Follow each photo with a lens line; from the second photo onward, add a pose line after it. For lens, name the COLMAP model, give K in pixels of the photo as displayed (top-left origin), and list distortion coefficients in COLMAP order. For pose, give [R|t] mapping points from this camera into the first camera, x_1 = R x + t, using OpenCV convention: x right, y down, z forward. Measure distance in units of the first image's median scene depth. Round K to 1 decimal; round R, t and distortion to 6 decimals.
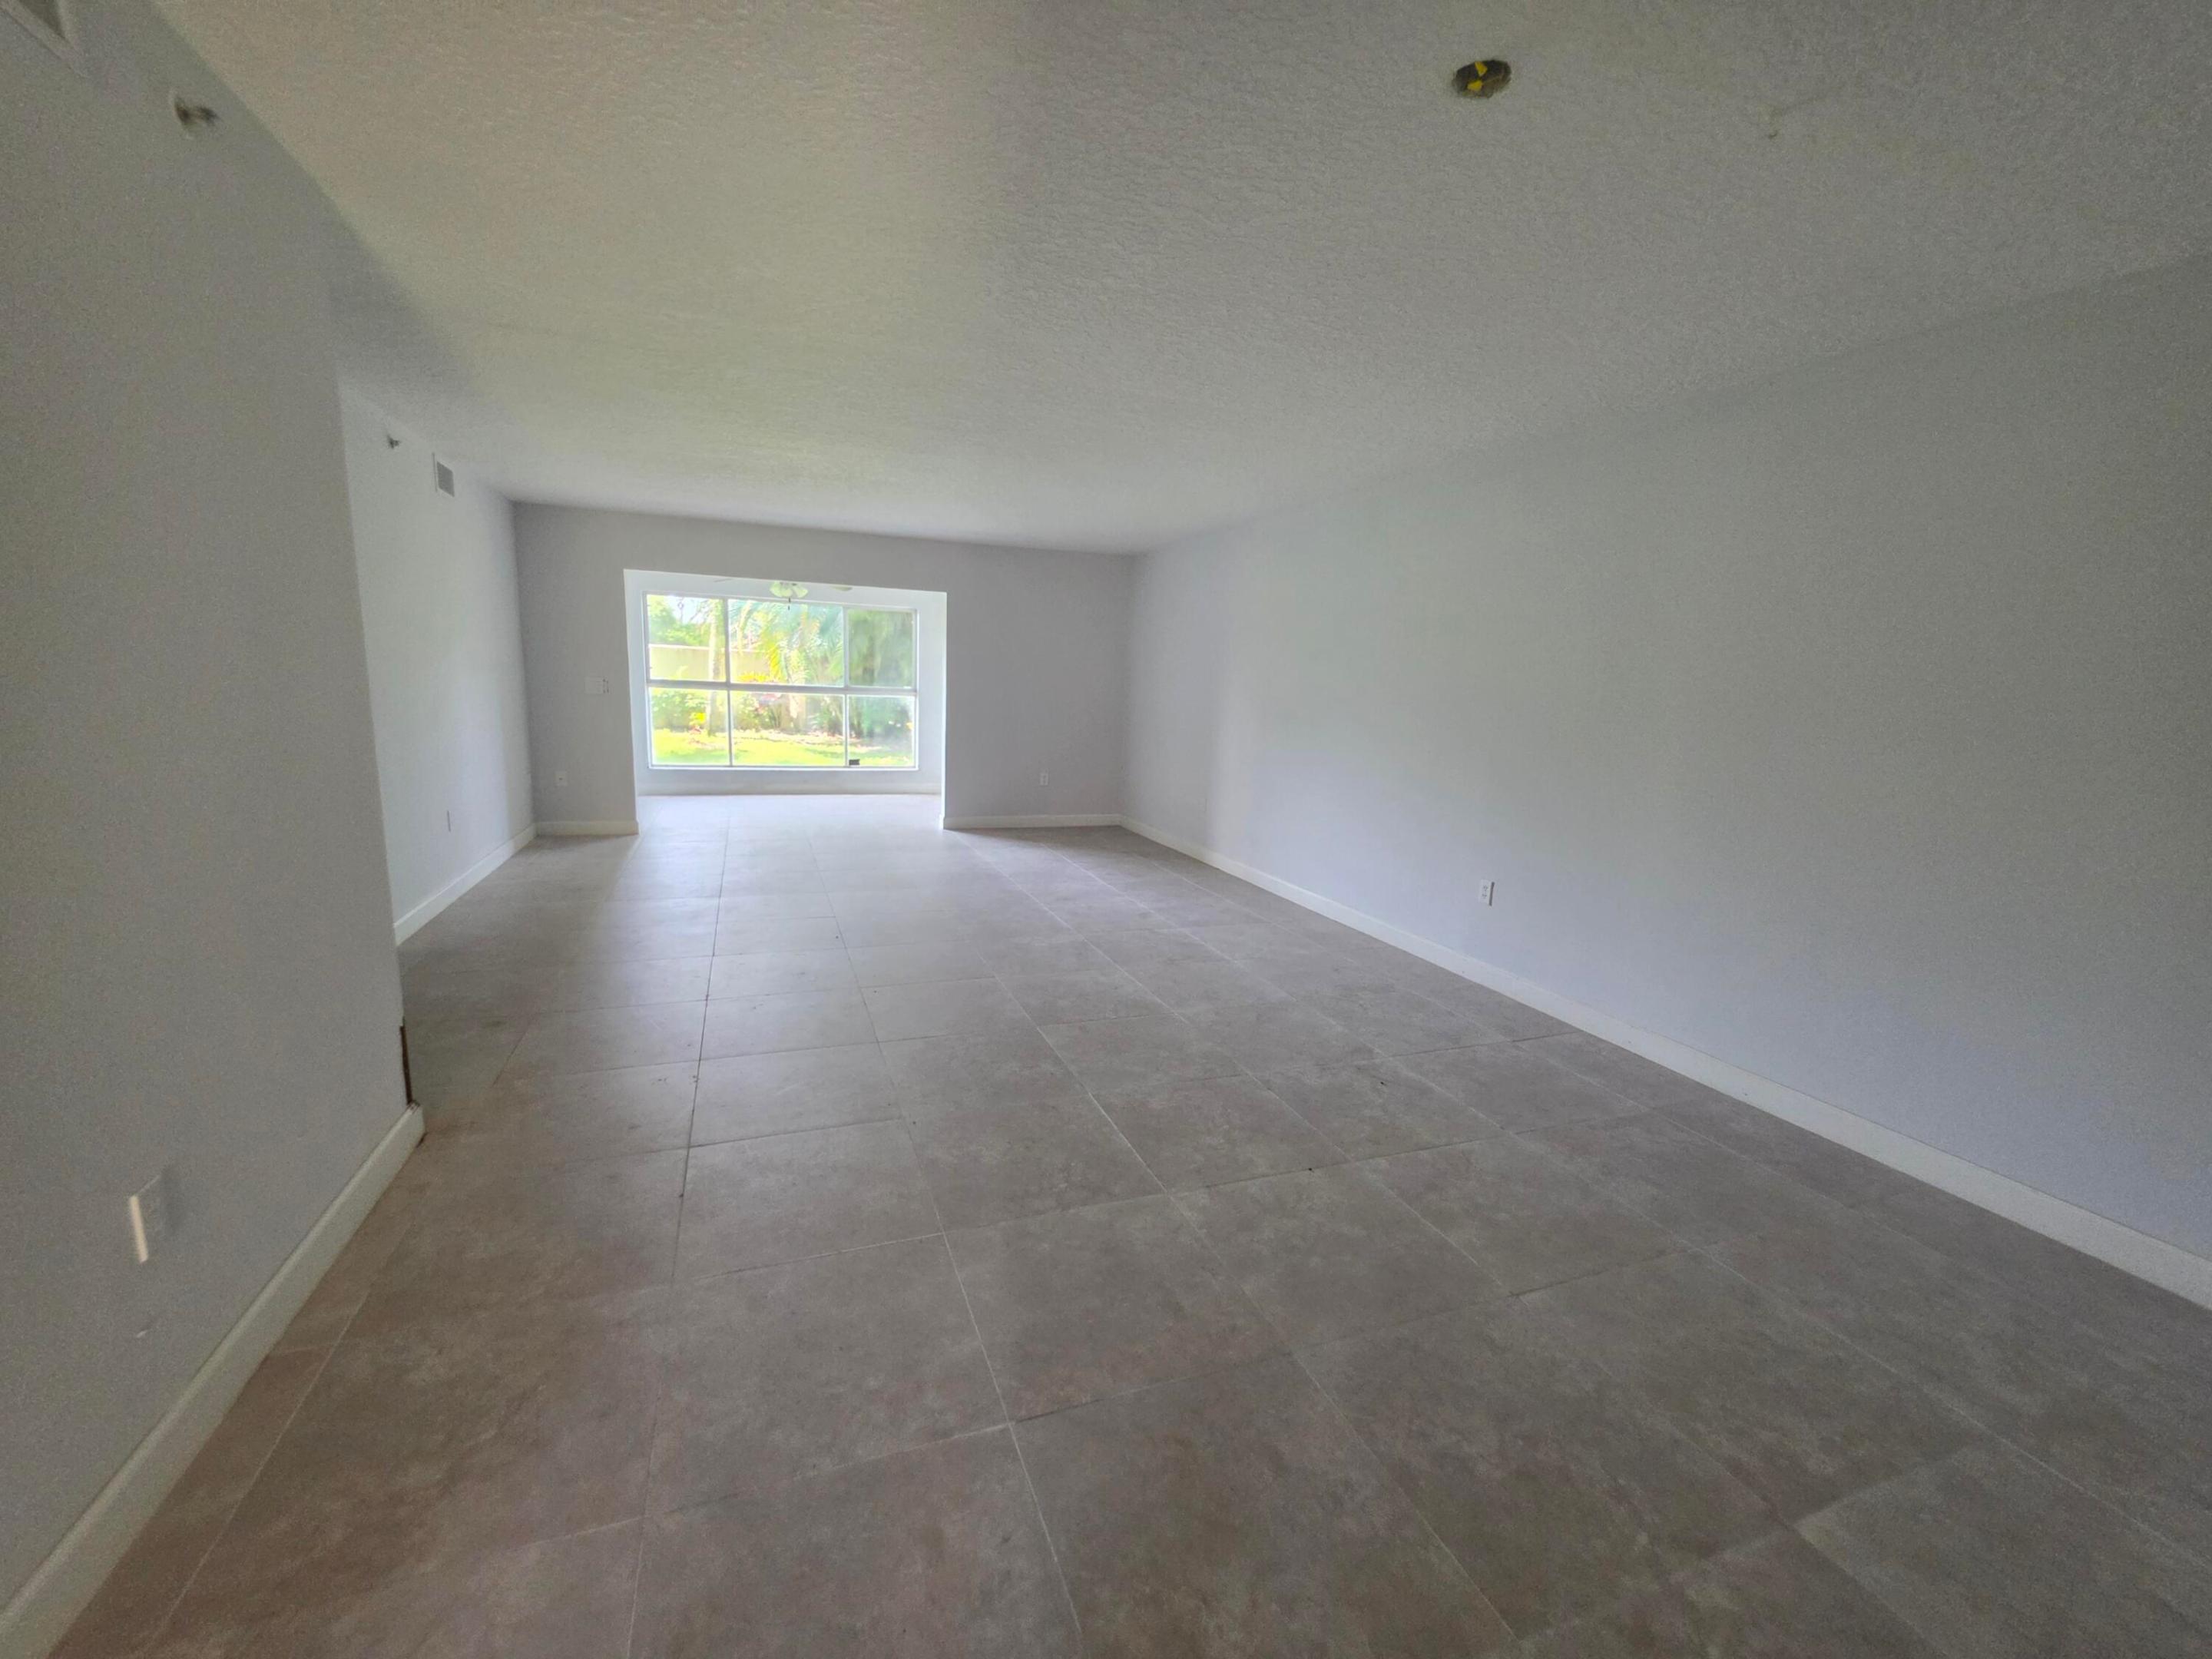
lens RADIAL K [[887.0, 0, 1104.6], [0, 887.0, 834.6], [0, 0, 1]] dist [-0.005471, 0.000088]
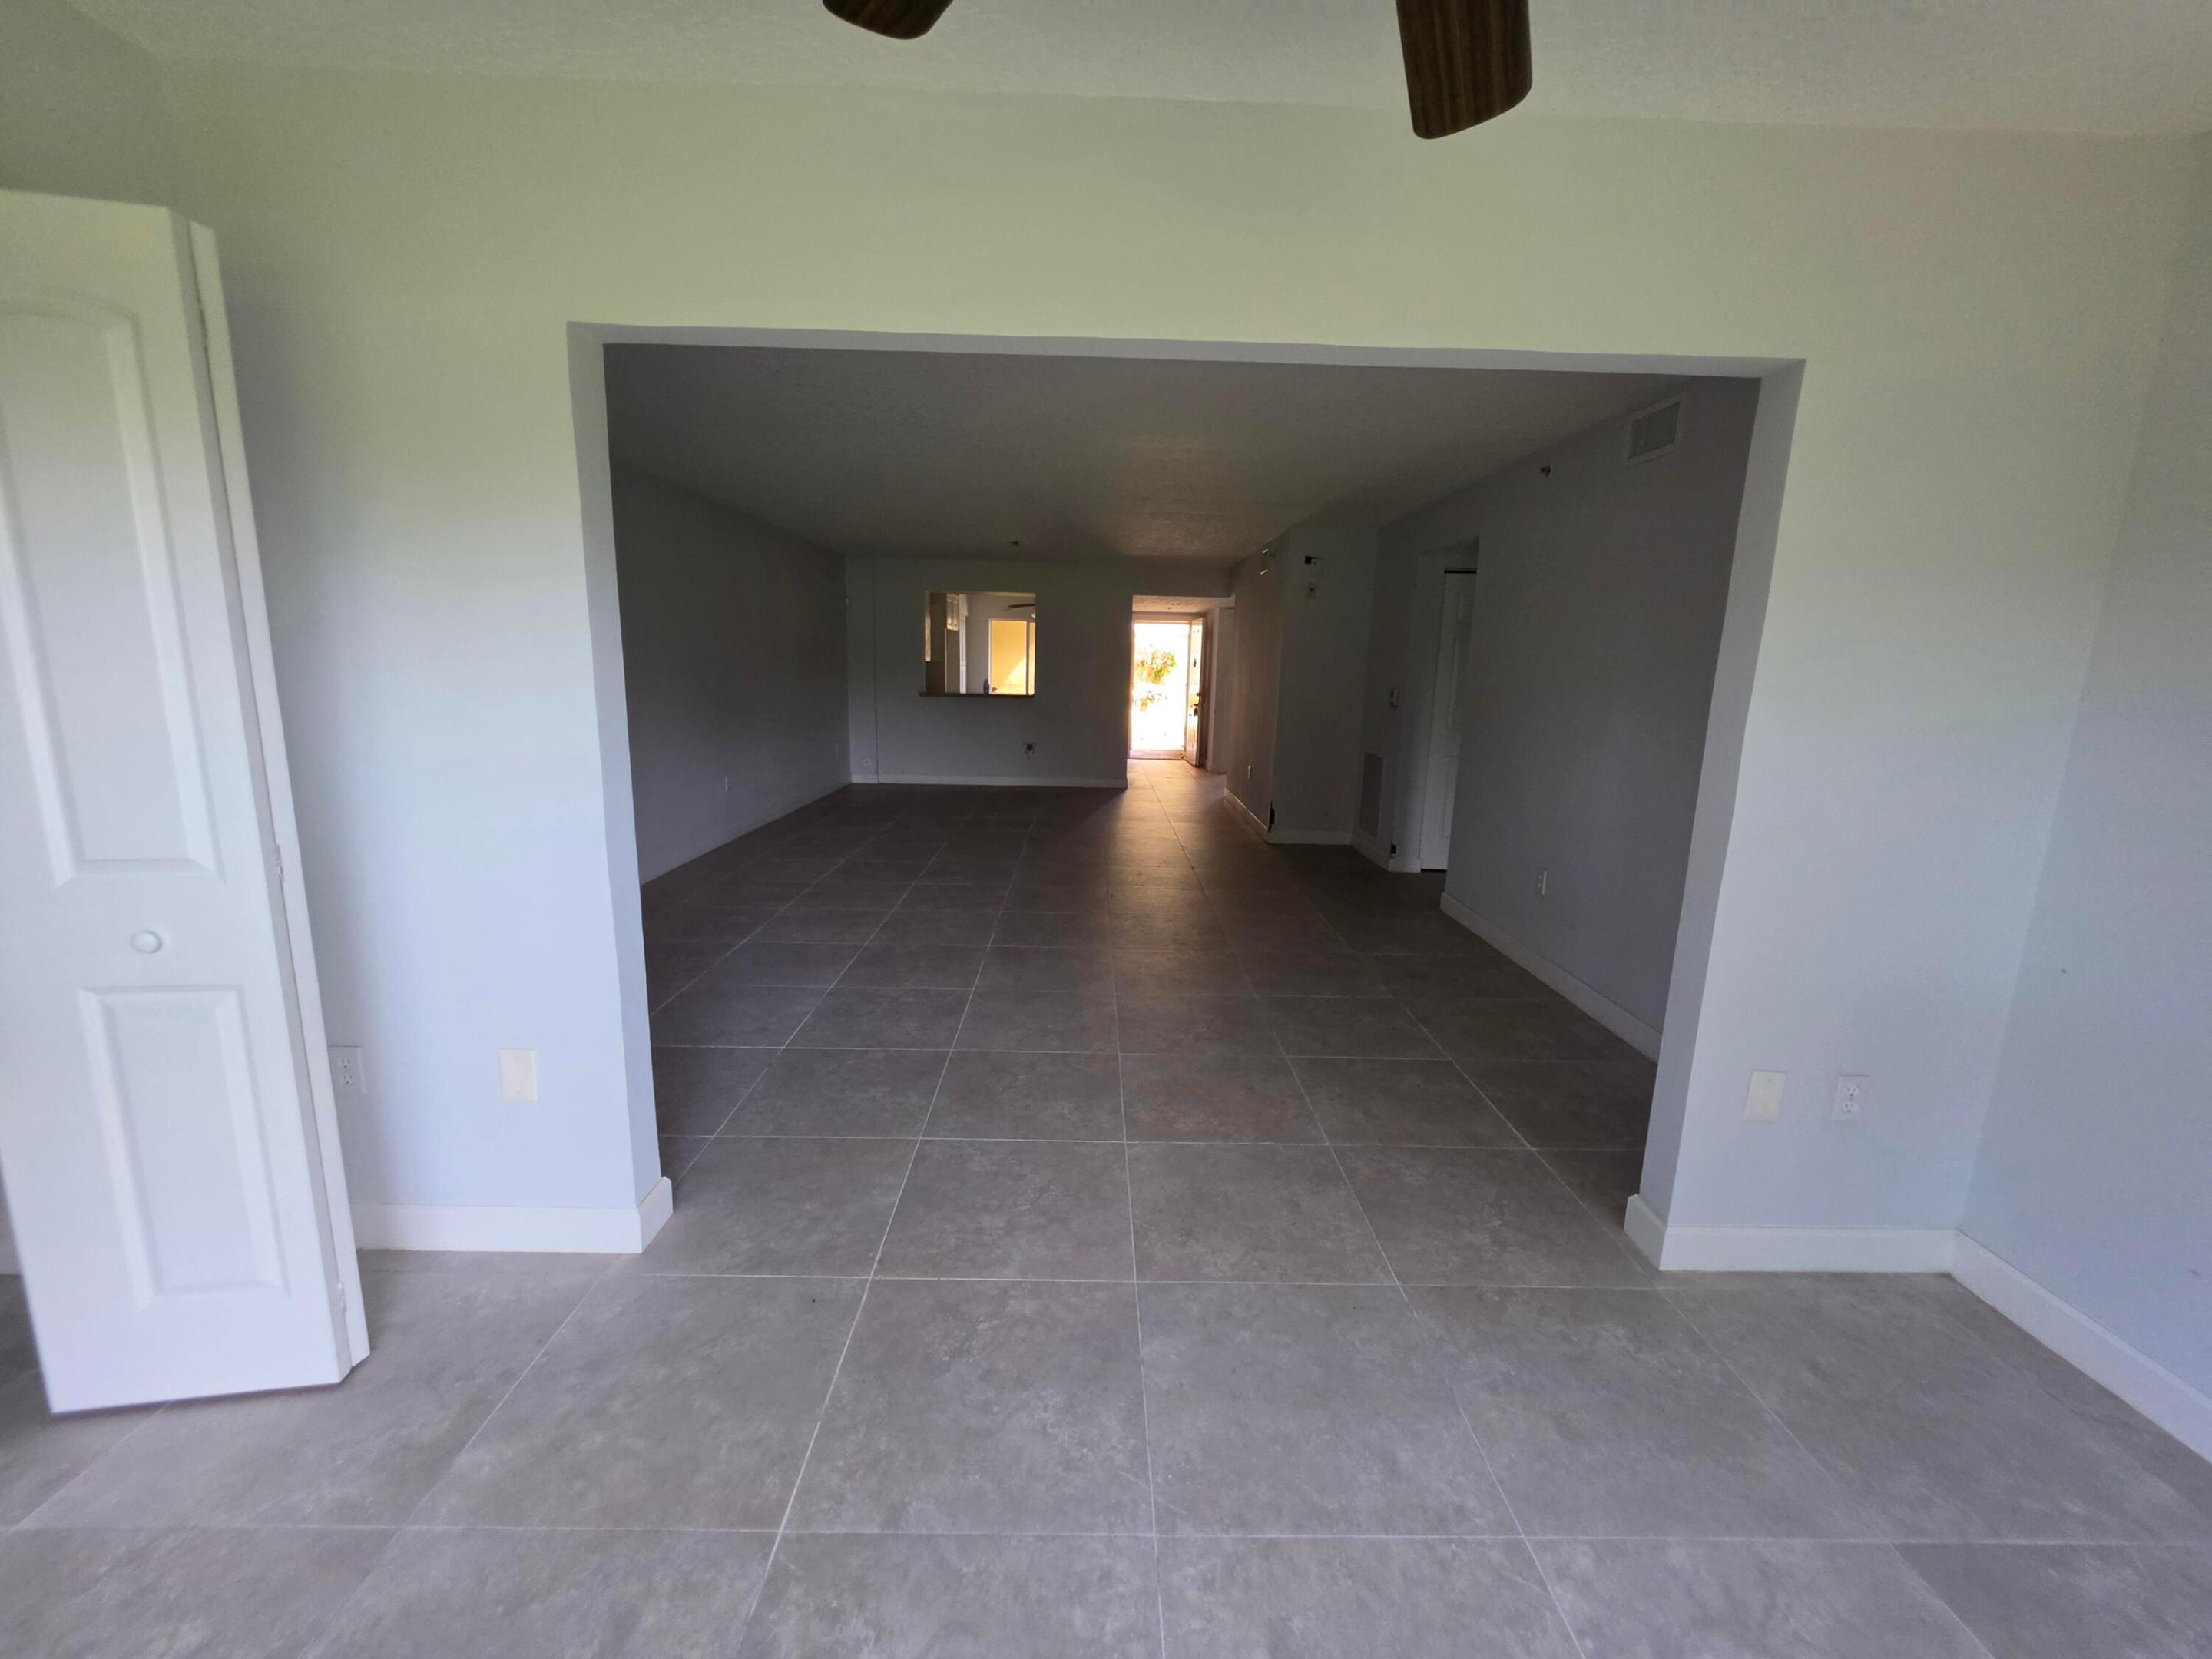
lens RADIAL K [[894.3, 0, 1094.5], [0, 894.3, 827.1], [0, 0, 1]] dist [-0.000826, 0.000428]
pose [[-0.929976, -0.130702, 0.343601, -0.456640], [-0.002367, 0.936773, 0.349930, -0.260849], [-0.367613, 0.324613, -0.871486, 1.358621]]
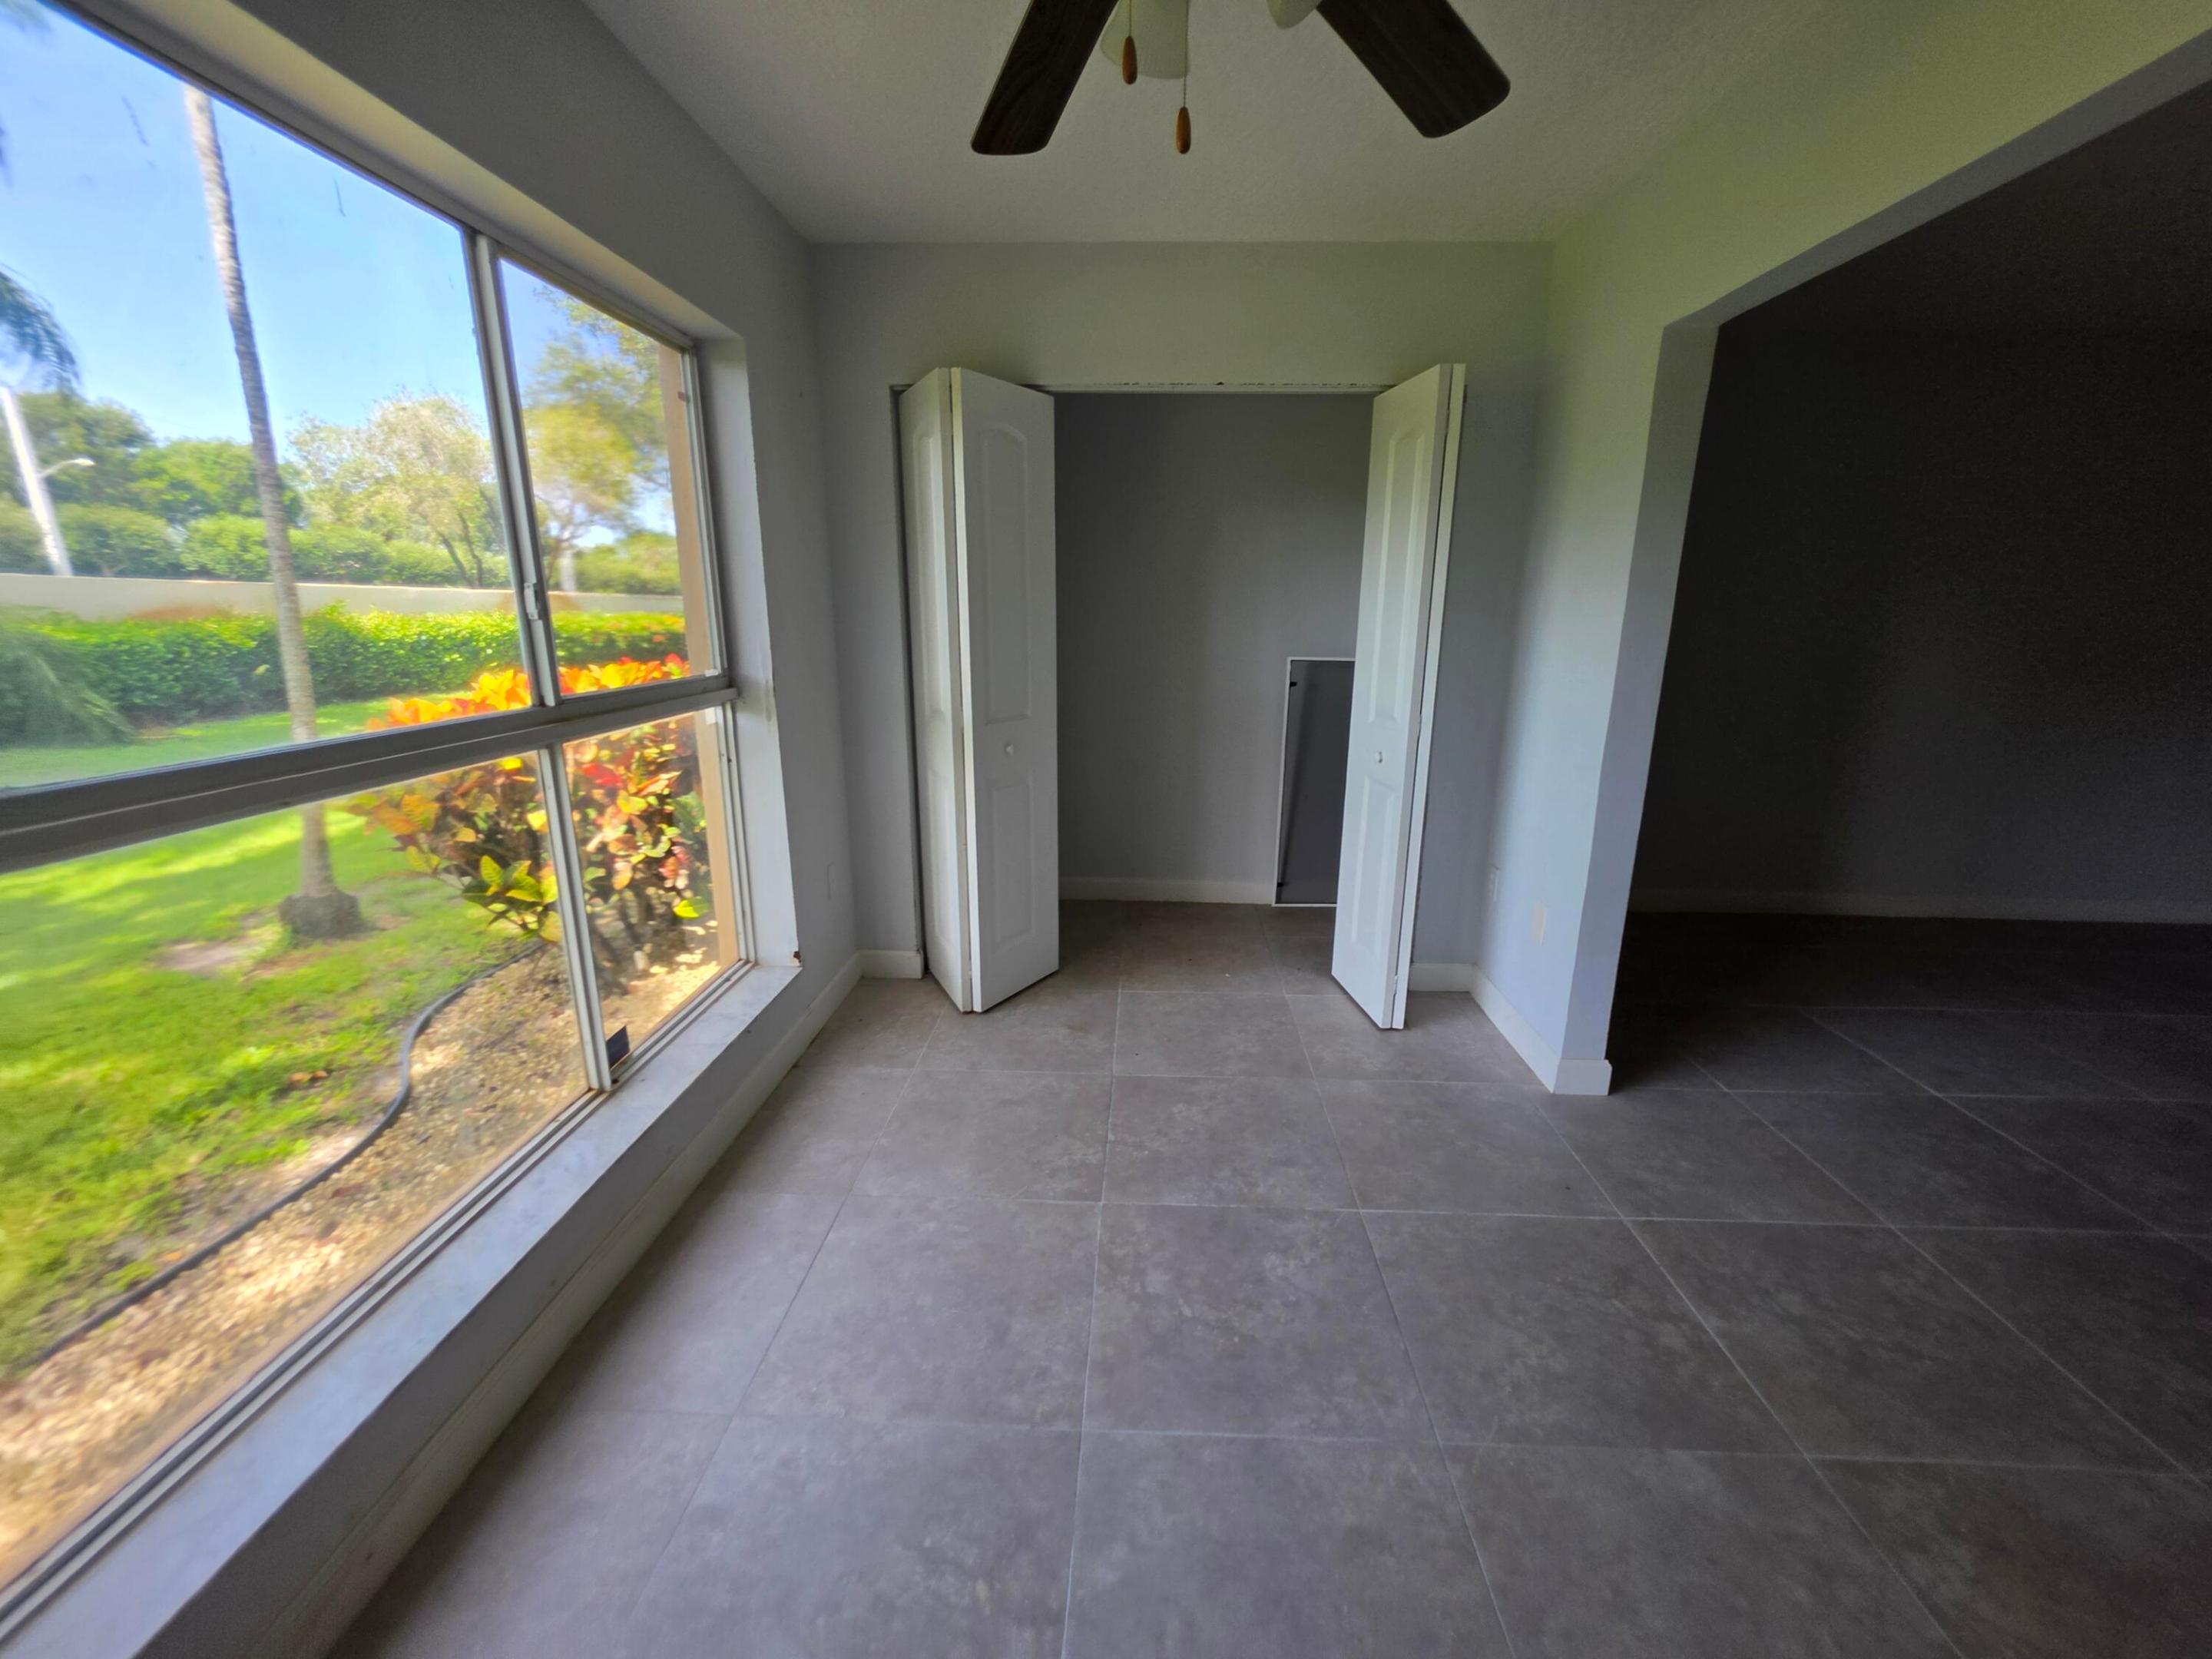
lens RADIAL K [[902.0, 0, 1114.5], [0, 902.0, 836.8], [0, 0, 1]] dist [0.000606, 0.000557]
pose [[0.402307, -0.269811, 0.874843, -0.610702], [0.167116, 0.961173, 0.219586, -0.236682], [-0.900123, 0.057859, 0.431776, 1.187804]]
